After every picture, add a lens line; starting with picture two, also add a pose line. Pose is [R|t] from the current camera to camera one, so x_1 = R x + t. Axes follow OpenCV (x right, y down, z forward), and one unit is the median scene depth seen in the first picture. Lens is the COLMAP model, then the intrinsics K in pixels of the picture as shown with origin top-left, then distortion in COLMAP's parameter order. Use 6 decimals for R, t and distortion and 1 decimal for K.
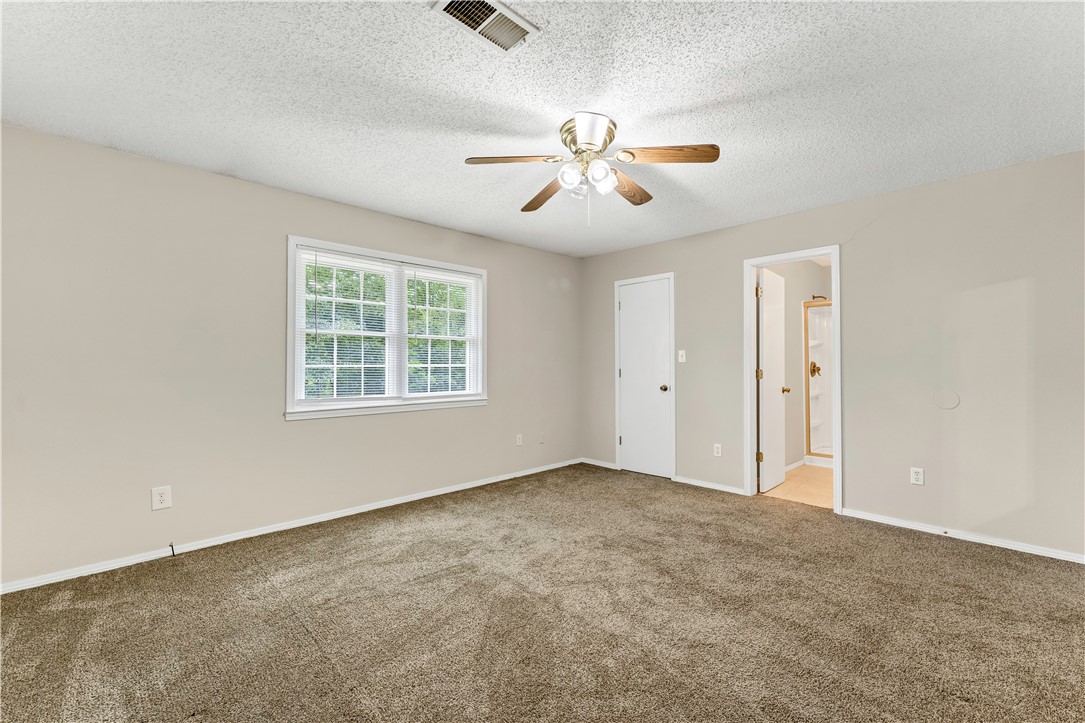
lens RADIAL K [[446.5, 0, 543.8], [0, 446.5, 361.2], [0, 0, 1]] dist [0.001307, 0.000138]
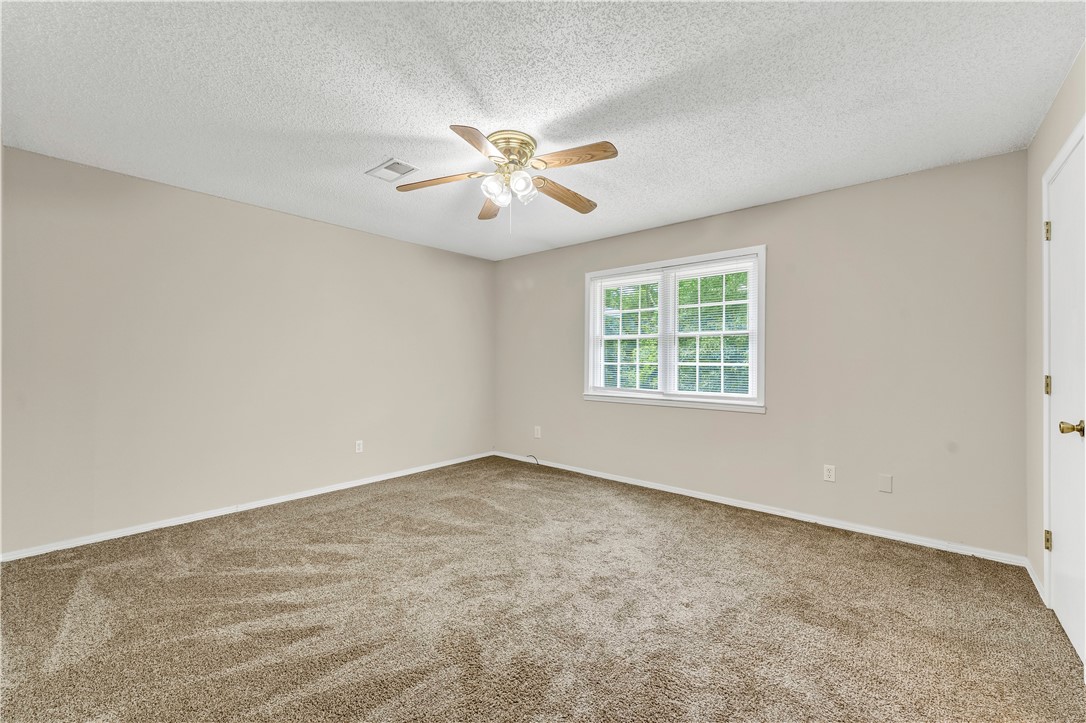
lens RADIAL K [[446.9, 0, 544.3], [0, 446.9, 361.2], [0, 0, 1]] dist [0.001307, 0.000138]
pose [[0.085527, -0.000419, -0.996336, 0.790577], [0.001274, 0.999999, -0.000311, 0.004423], [0.996335, -0.001242, 0.085527, 0.668625]]
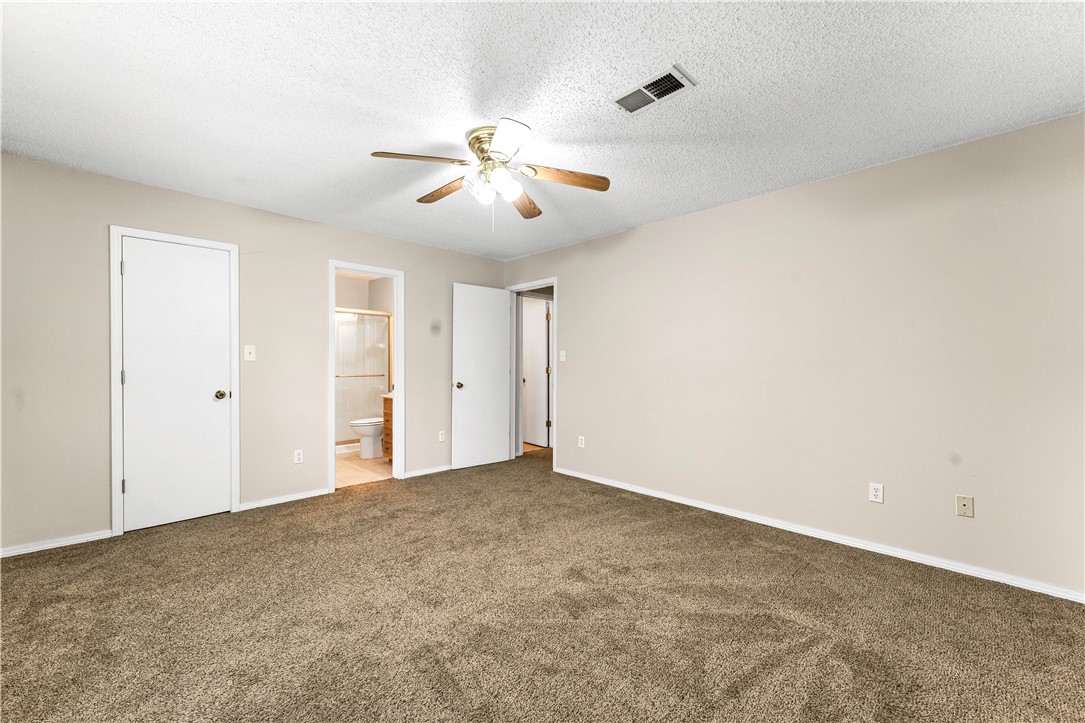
lens RADIAL K [[446.5, 0, 543.8], [0, 446.5, 361.2], [0, 0, 1]] dist [0.001307, 0.000138]
pose [[-0.005094, 0.004007, 0.999979, -0.638317], [-0.007449, 0.999964, -0.004045, 0.003420], [-0.999959, -0.007469, -0.005064, 0.596935]]
